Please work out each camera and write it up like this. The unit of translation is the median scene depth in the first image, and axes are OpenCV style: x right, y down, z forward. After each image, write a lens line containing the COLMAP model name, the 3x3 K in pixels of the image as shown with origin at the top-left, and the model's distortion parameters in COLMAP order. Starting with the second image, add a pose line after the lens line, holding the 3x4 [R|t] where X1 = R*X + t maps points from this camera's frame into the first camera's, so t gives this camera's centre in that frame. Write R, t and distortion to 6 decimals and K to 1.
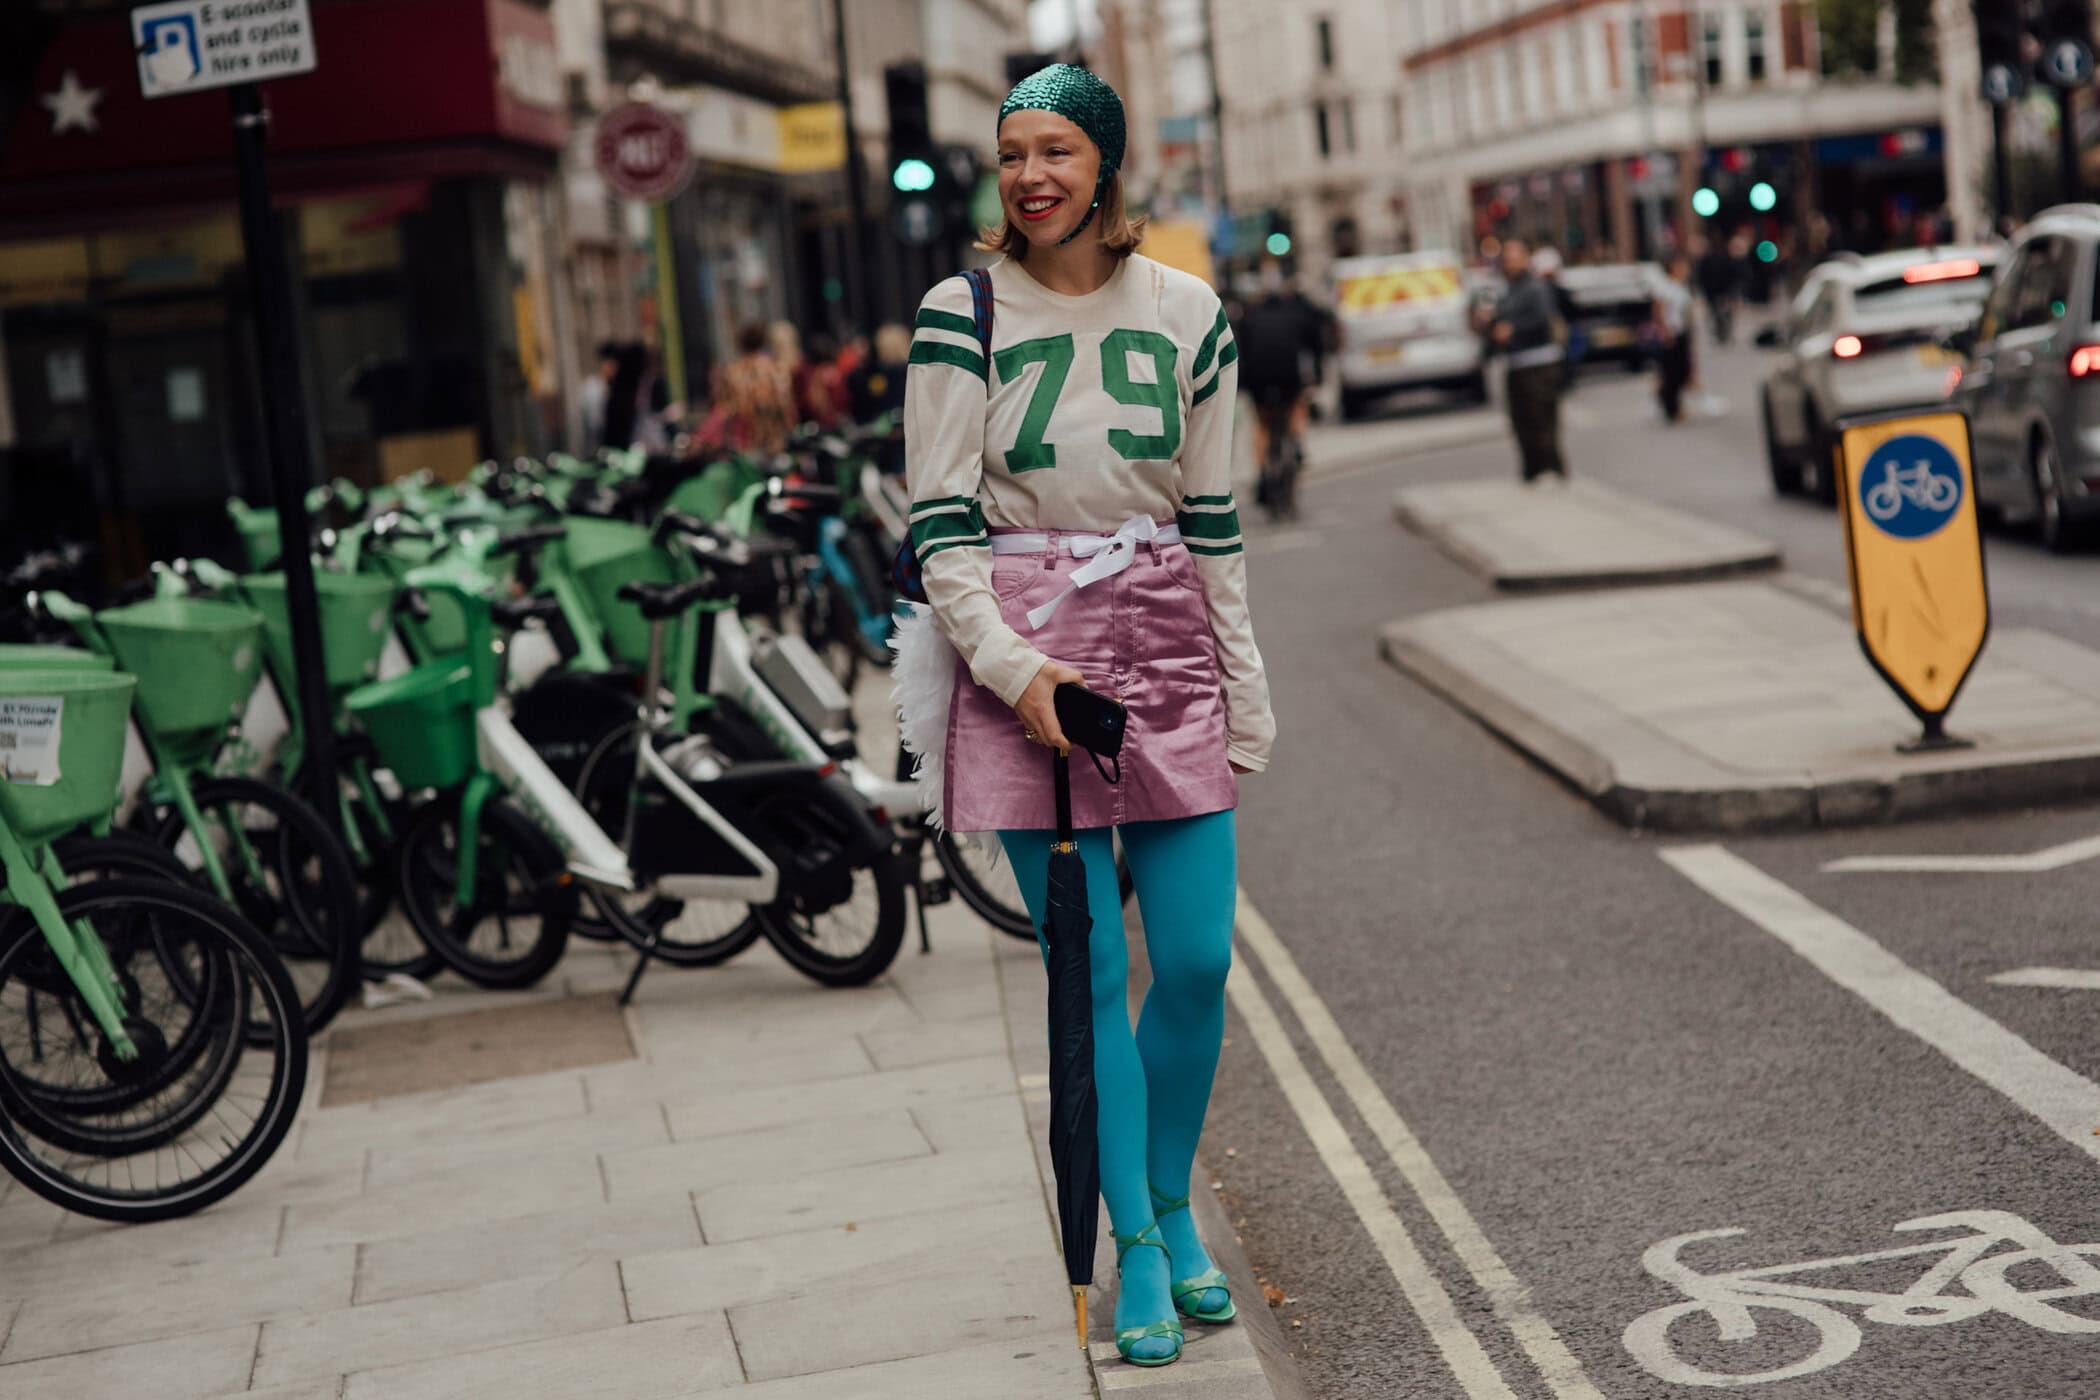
lens RADIAL K [[5161.3, 0, 1050.0], [0, 5161.3, 700.0], [0, 0, 1]] dist [0.028189, 0.215344]
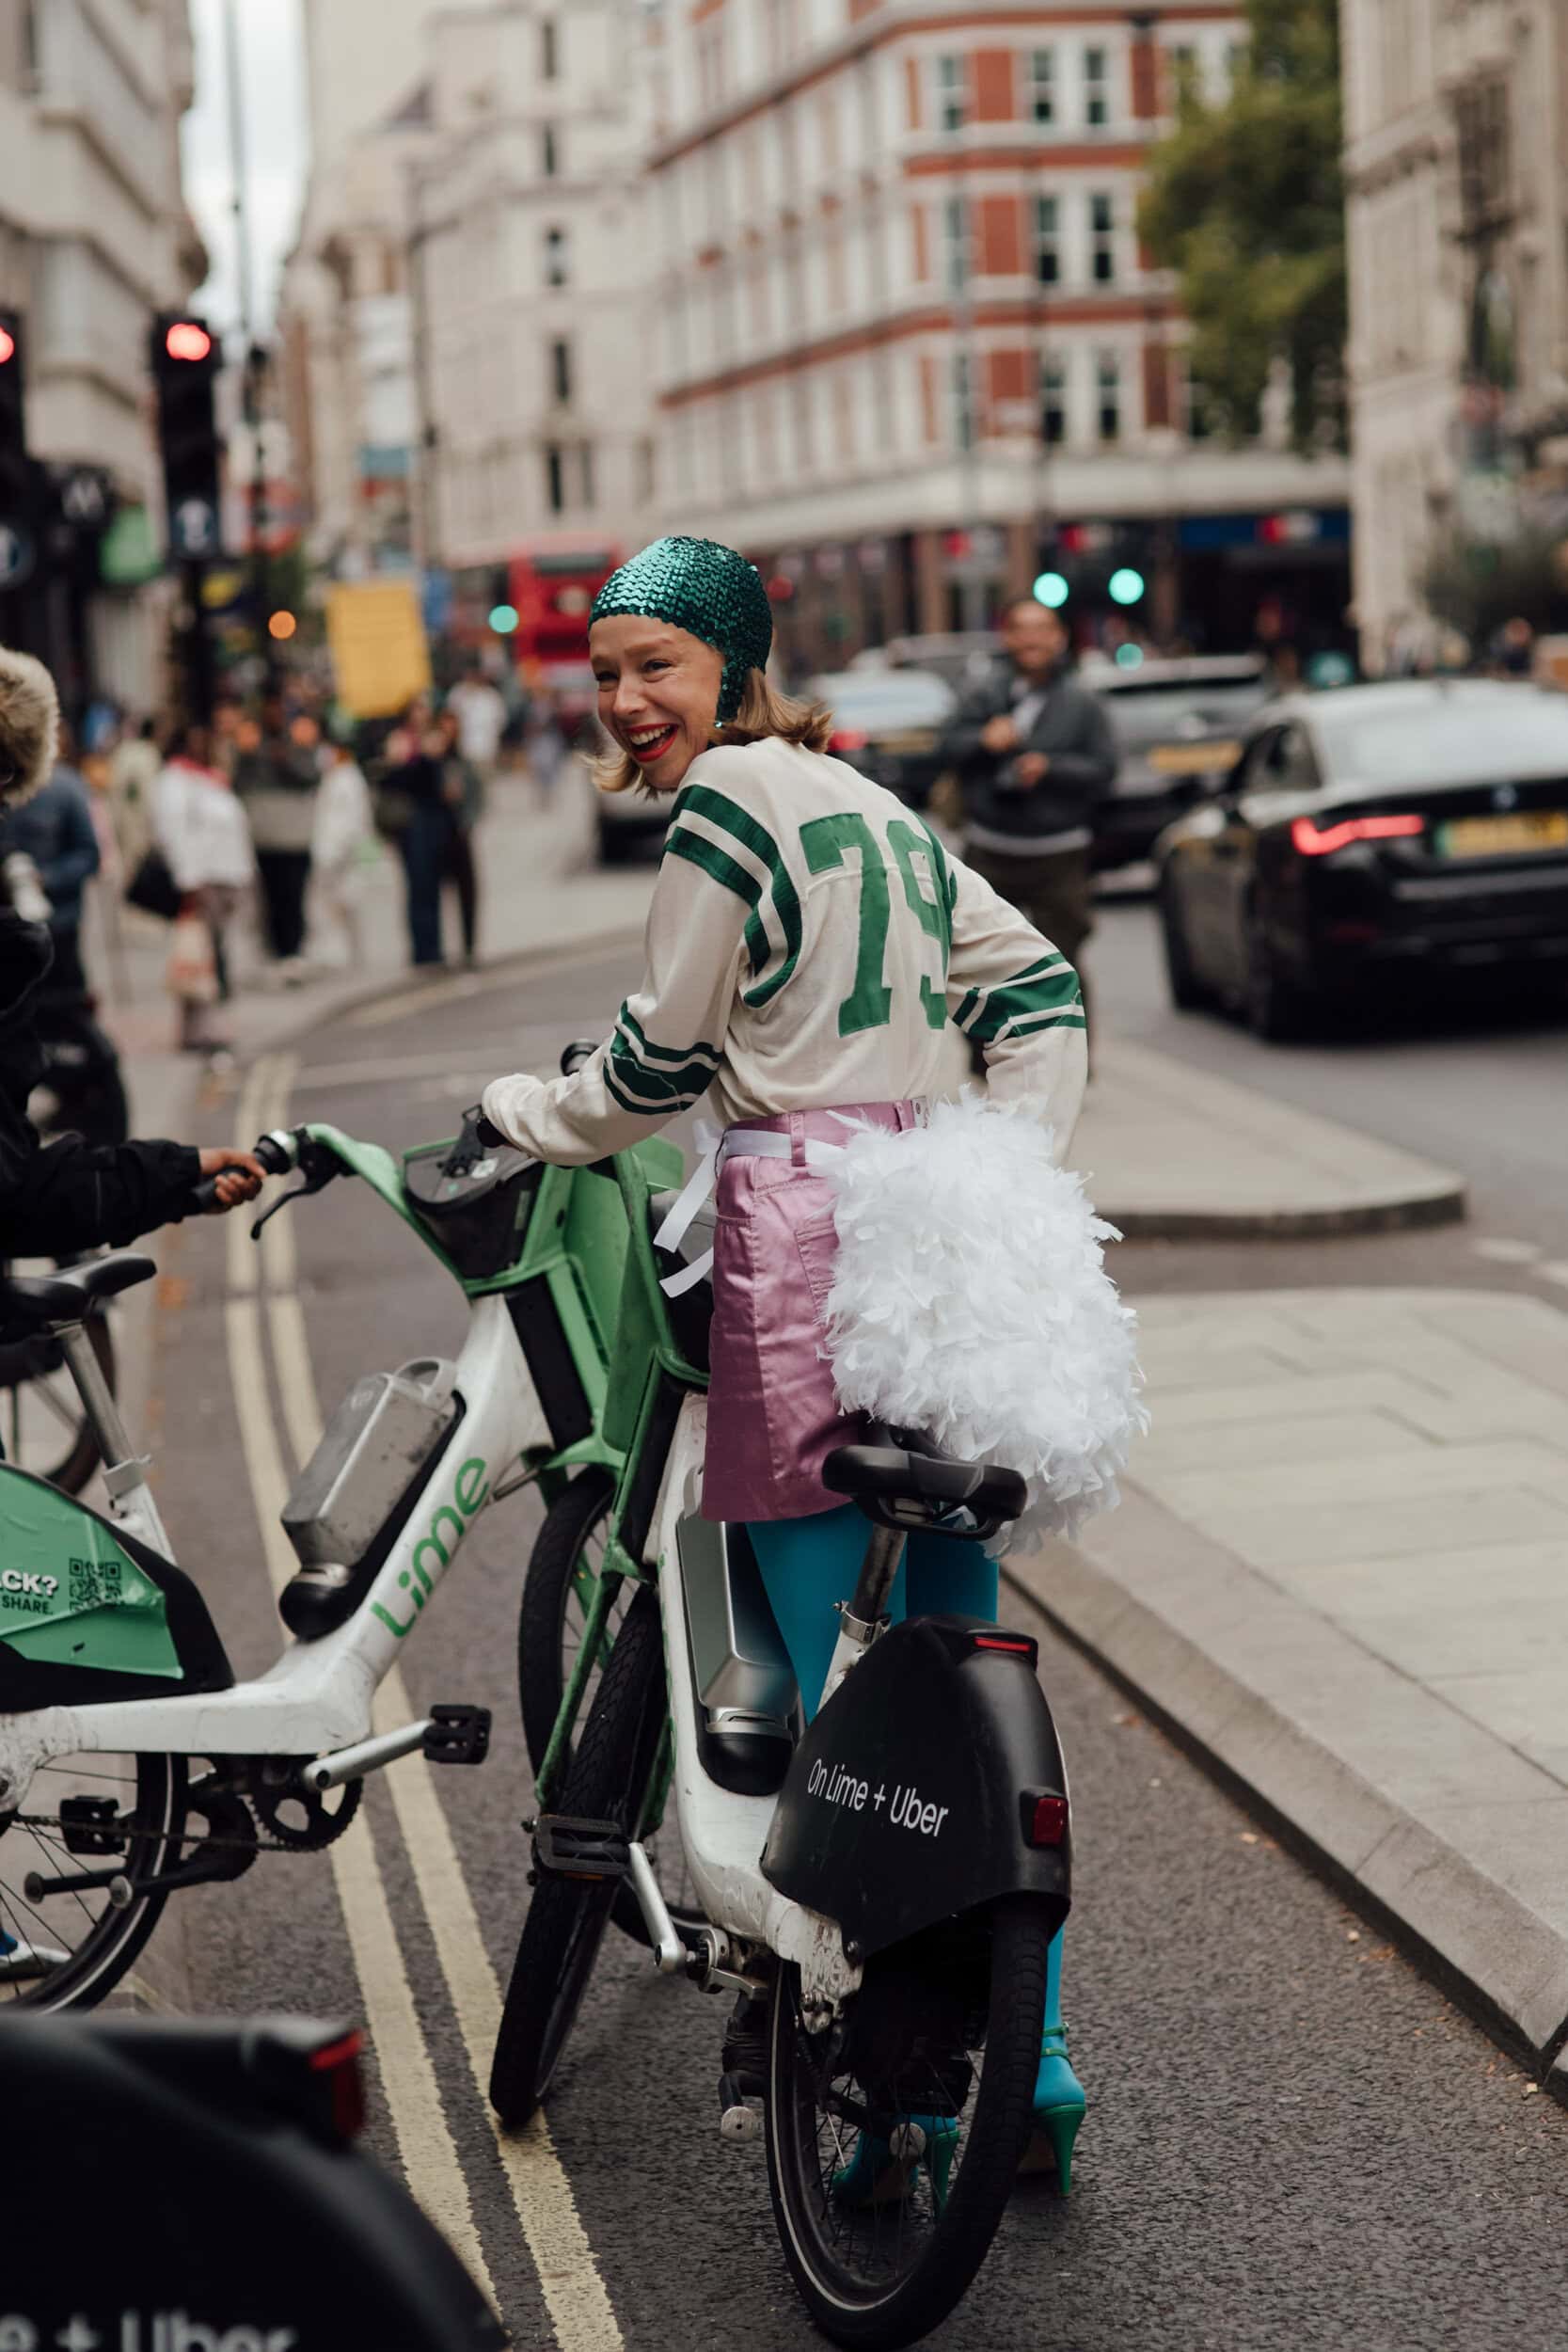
lens RADIAL K [[6062.6, 0, 783.3], [0, 6062.6, 1255.1], [0, 0, 1]] dist [0.060249, -0.690997]
pose [[0.994613, 0.034017, 0.097922, 0.000171], [-0.035590, 0.999263, 0.014358, -0.006503], [-0.097362, -0.017766, 0.995090, 0.075491]]
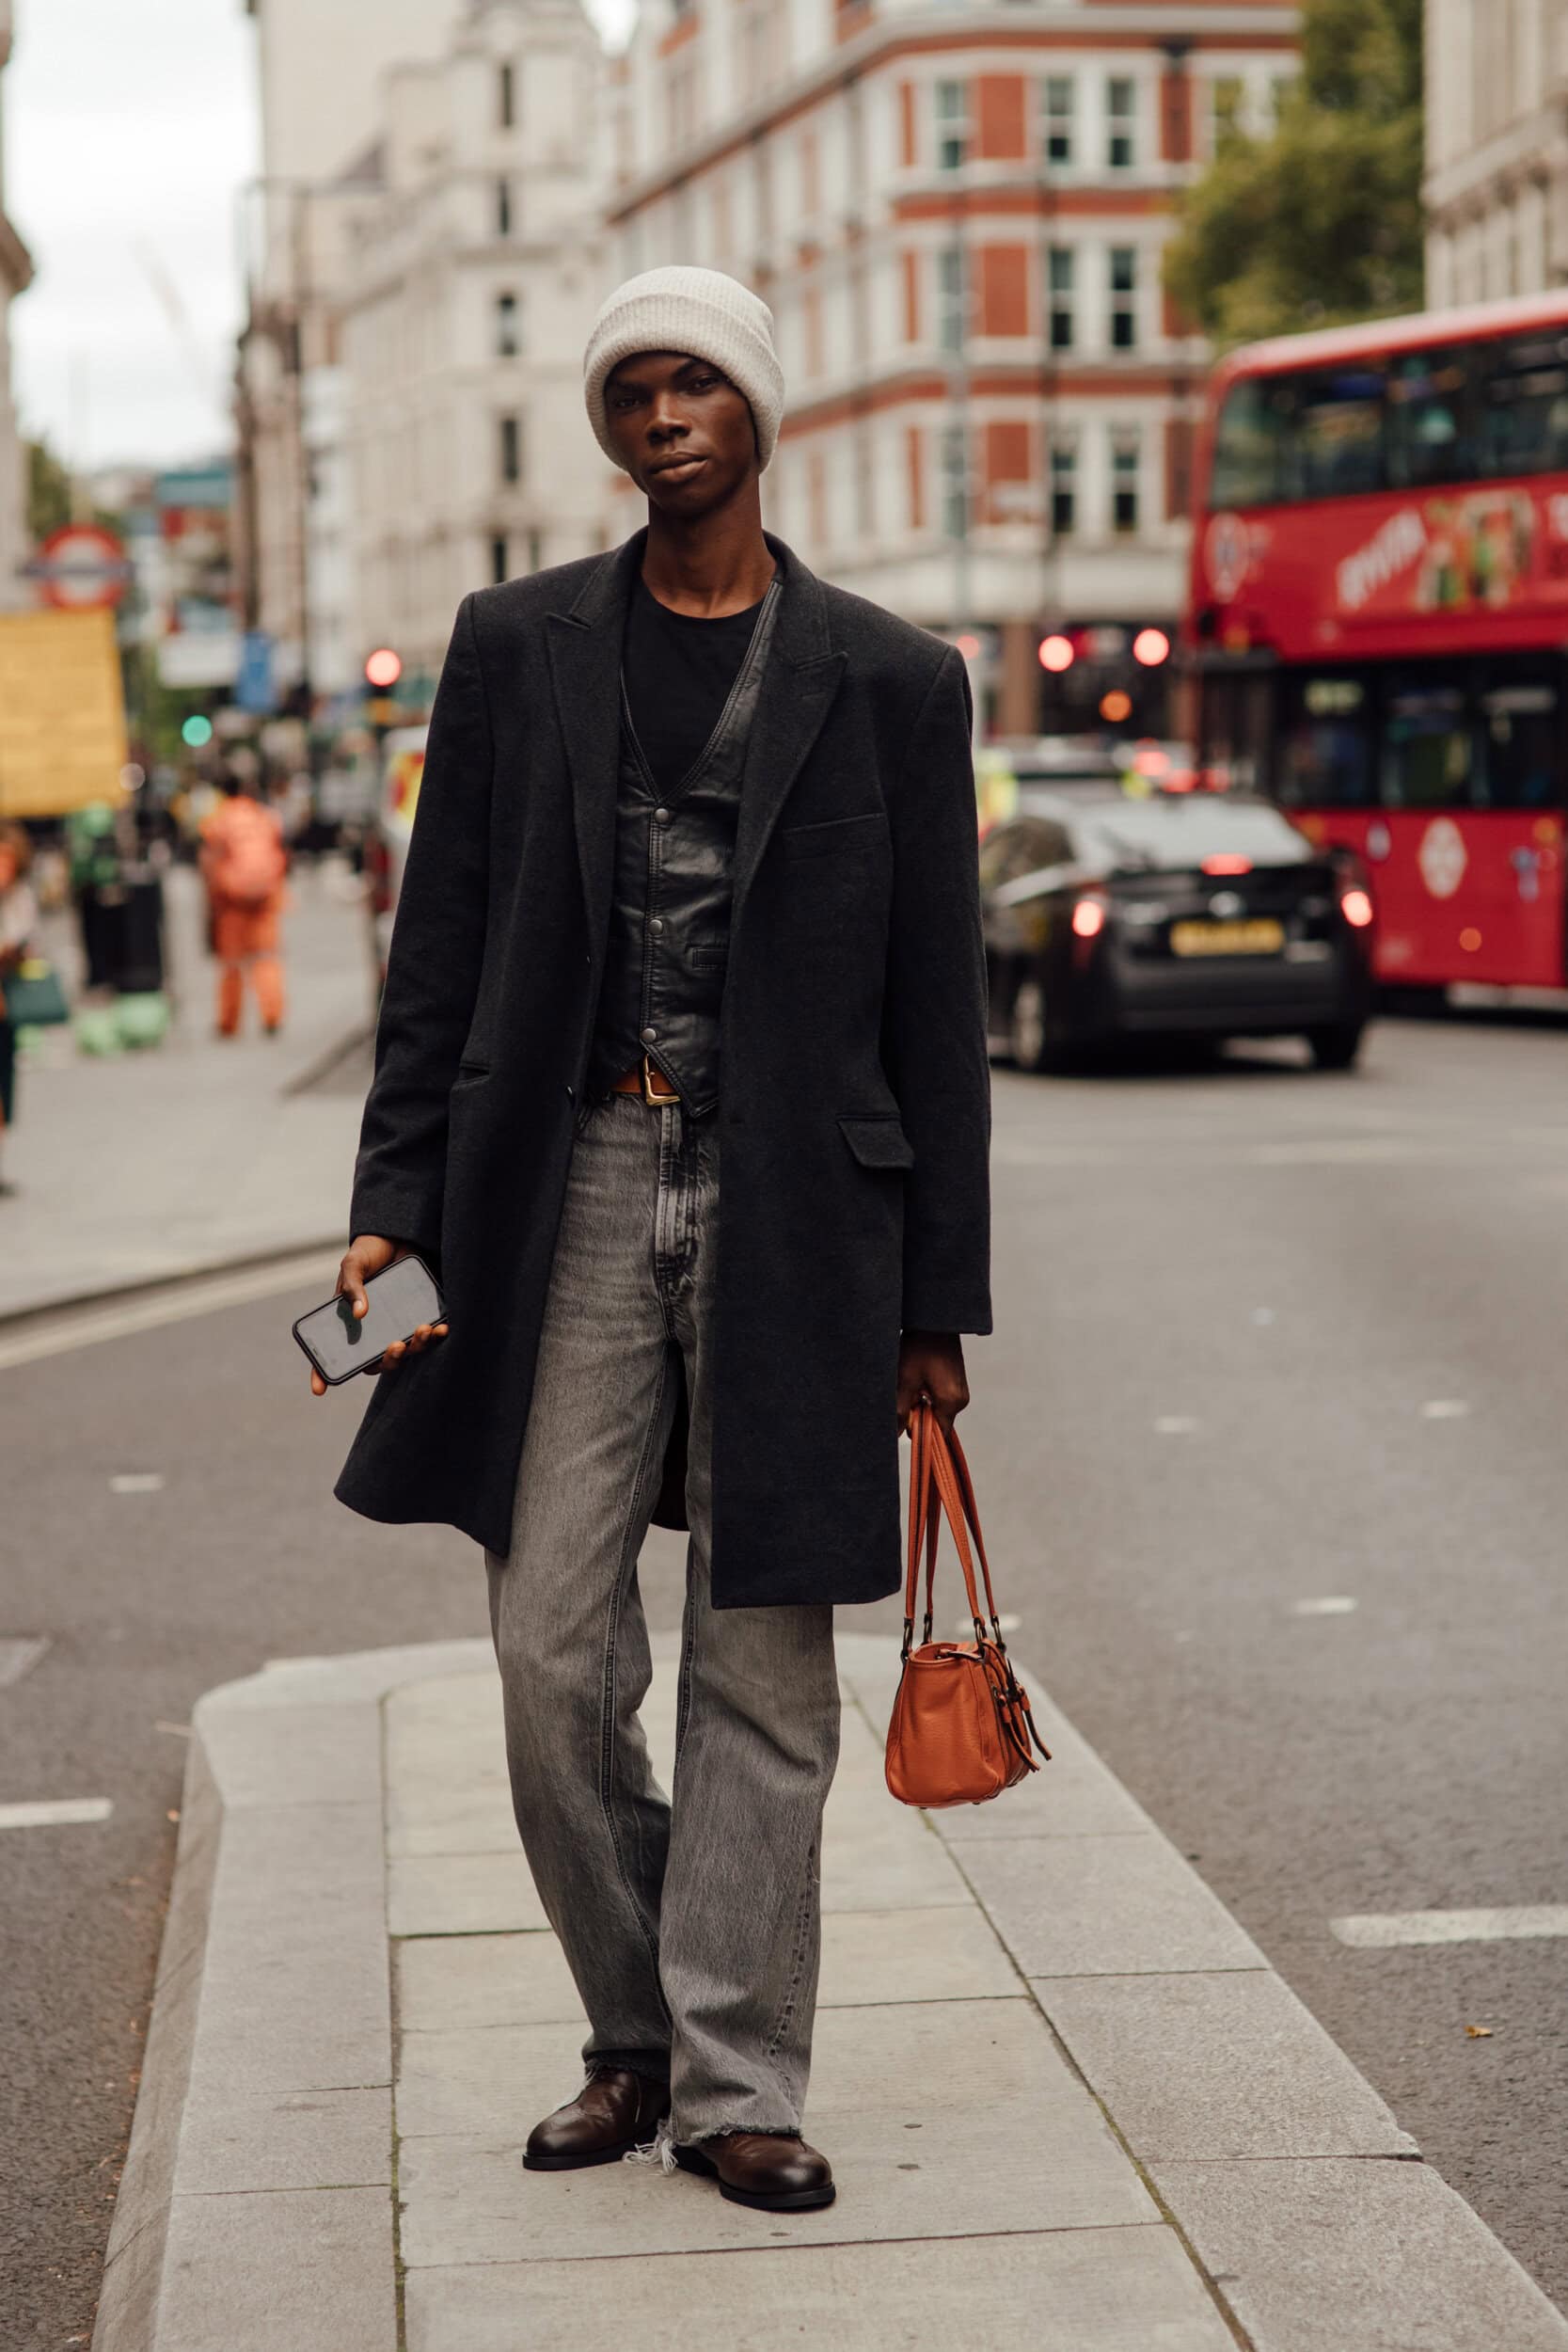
lens RADIAL K [[5780.1, 0, 784.0], [0, 5780.1, 1176.0], [0, 0, 1]] dist [0.028189, 0.215344]
pose [[0.992720, 0.066491, 0.100426, 0.021341], [-0.065151, 0.997738, -0.016575, -0.019529], [-0.101301, 0.009912, 0.994806, 0.245945]]
